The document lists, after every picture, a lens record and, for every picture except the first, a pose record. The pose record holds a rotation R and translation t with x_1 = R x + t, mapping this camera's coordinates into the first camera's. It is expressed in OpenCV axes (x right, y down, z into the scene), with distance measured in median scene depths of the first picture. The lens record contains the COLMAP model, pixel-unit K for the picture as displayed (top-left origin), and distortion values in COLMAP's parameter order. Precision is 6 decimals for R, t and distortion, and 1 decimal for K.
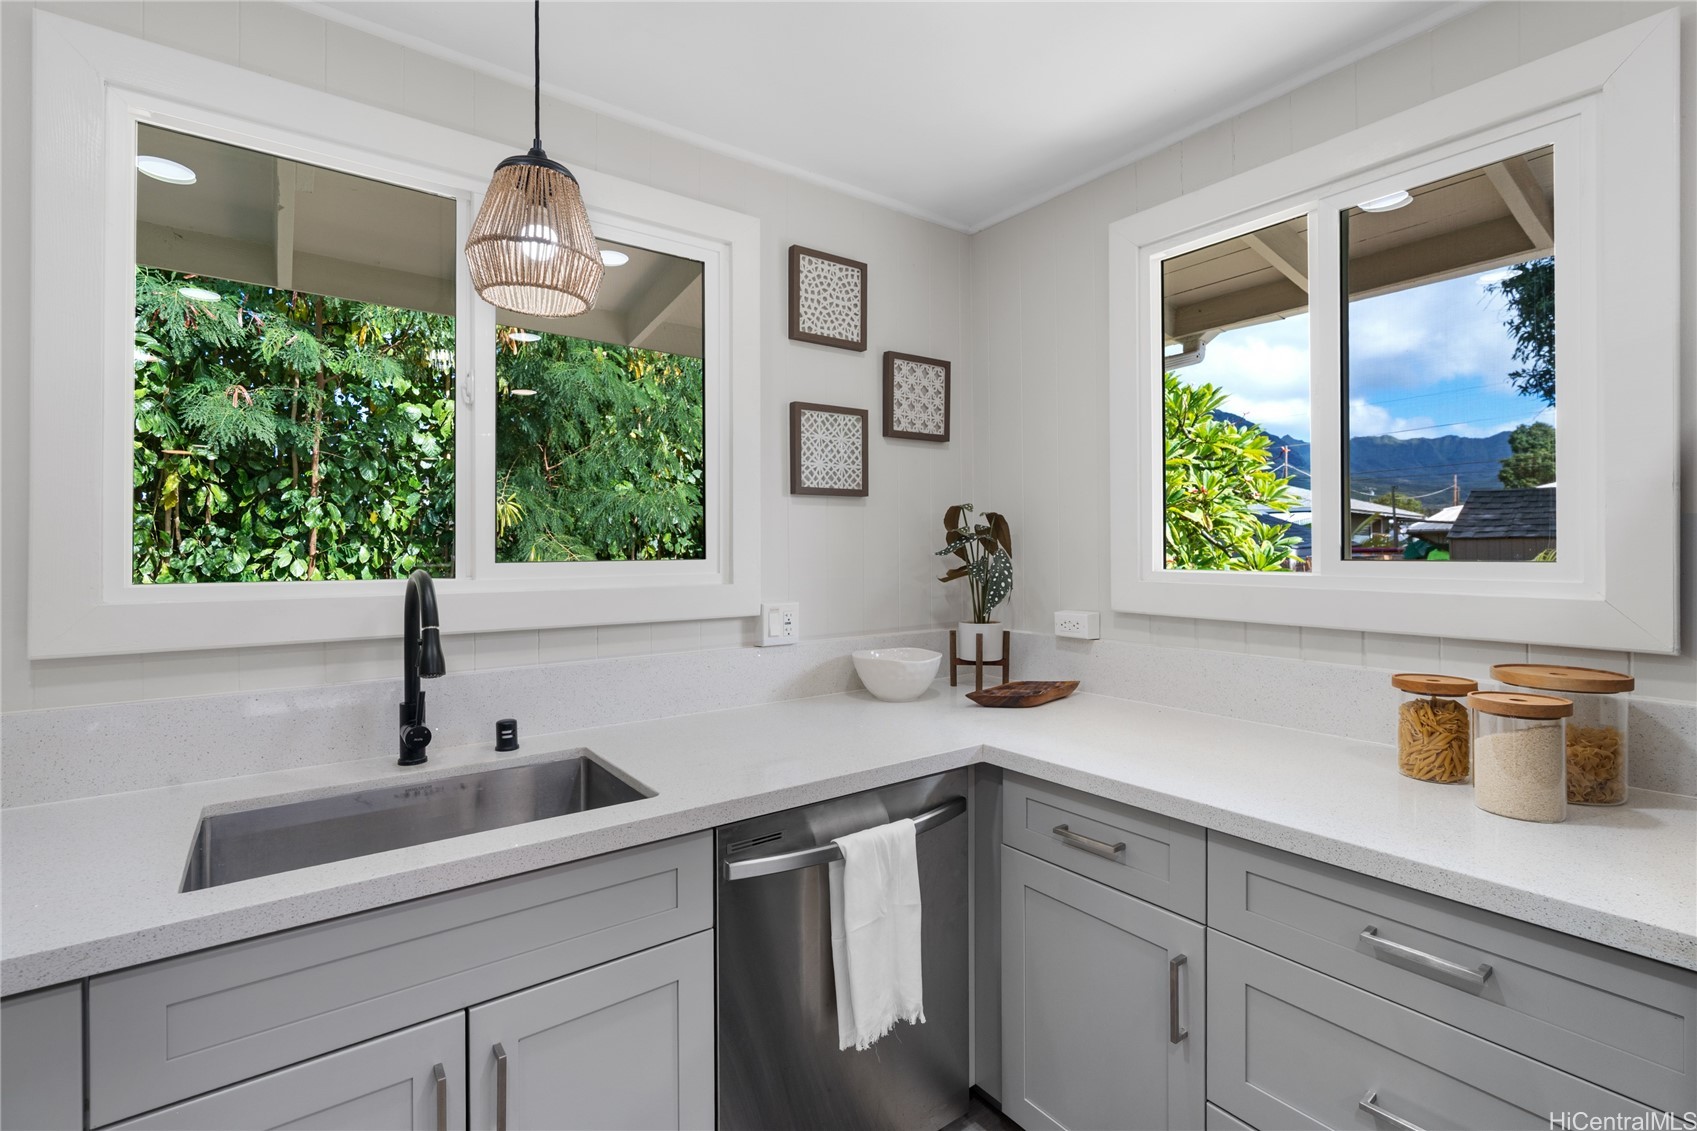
lens RADIAL K [[760.4, 0, 840.3], [0, 760.4, 551.4], [0, 0, 1]] dist [-0.013763, 0.000643]
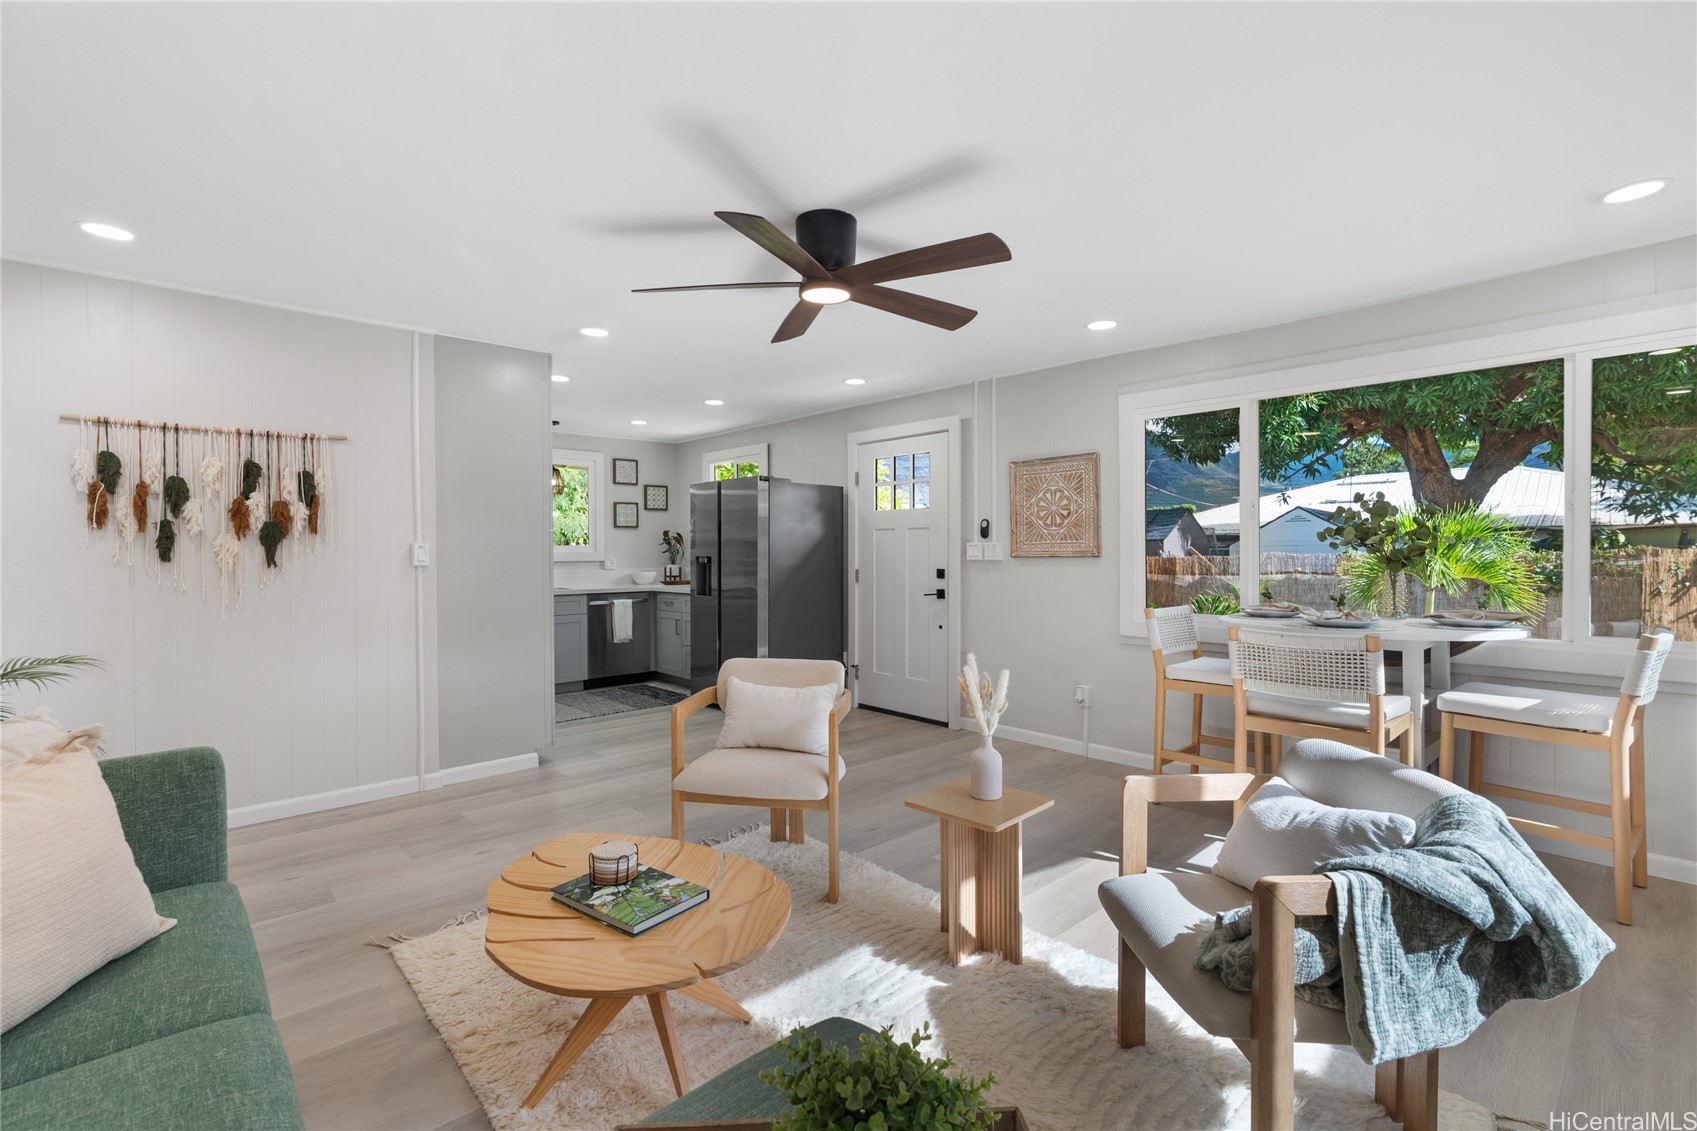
lens RADIAL K [[760.4, 0, 840.3], [0, 760.4, 551.4], [0, 0, 1]] dist [-0.013763, 0.000643]
pose [[0.995090, -0.007216, 0.098712, 0.623168], [0.007374, 0.999972, -0.001234, 0.046938], [-0.098700, 0.001956, 0.995115, -2.588308]]
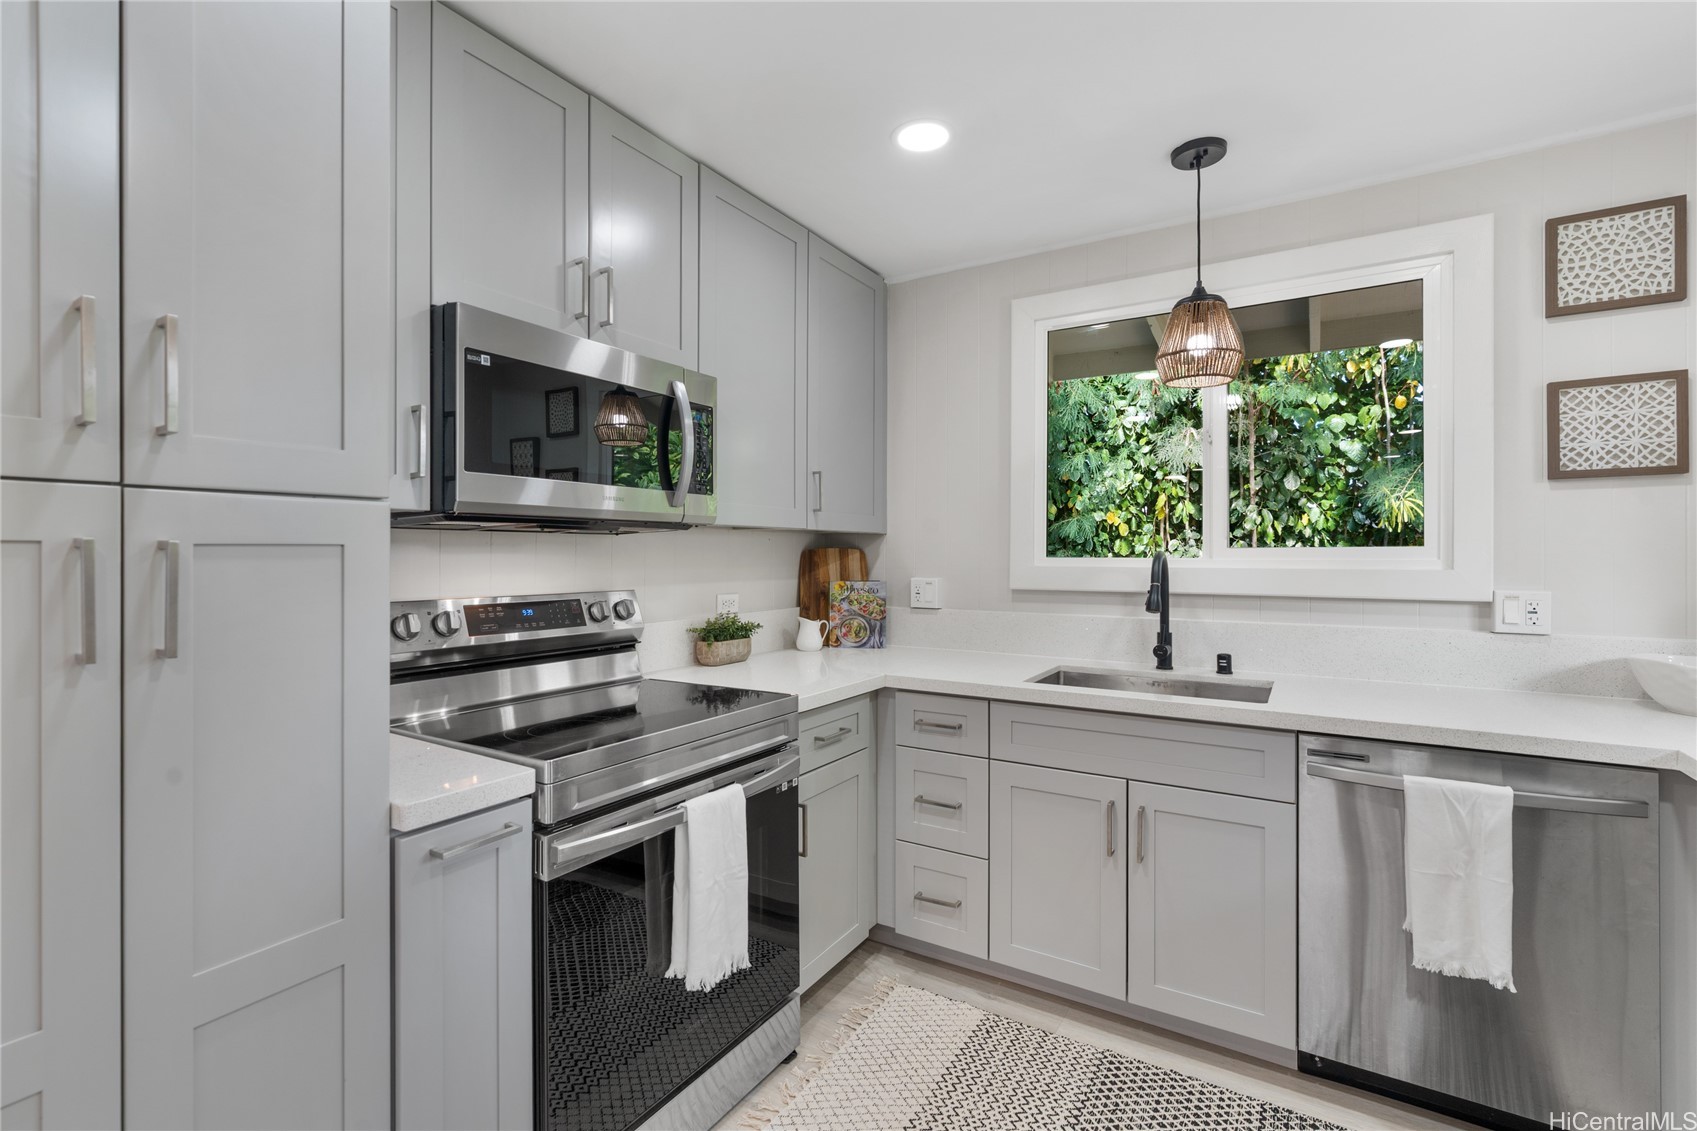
lens RADIAL K [[760.4, 0, 840.3], [0, 760.4, 551.4], [0, 0, 1]] dist [-0.013763, 0.000643]
pose [[0.361866, 0.000777, -0.932230, 0.480001], [-0.005514, 0.999984, -0.001307, 0.020999], [0.932214, 0.005613, 0.361864, -0.169466]]
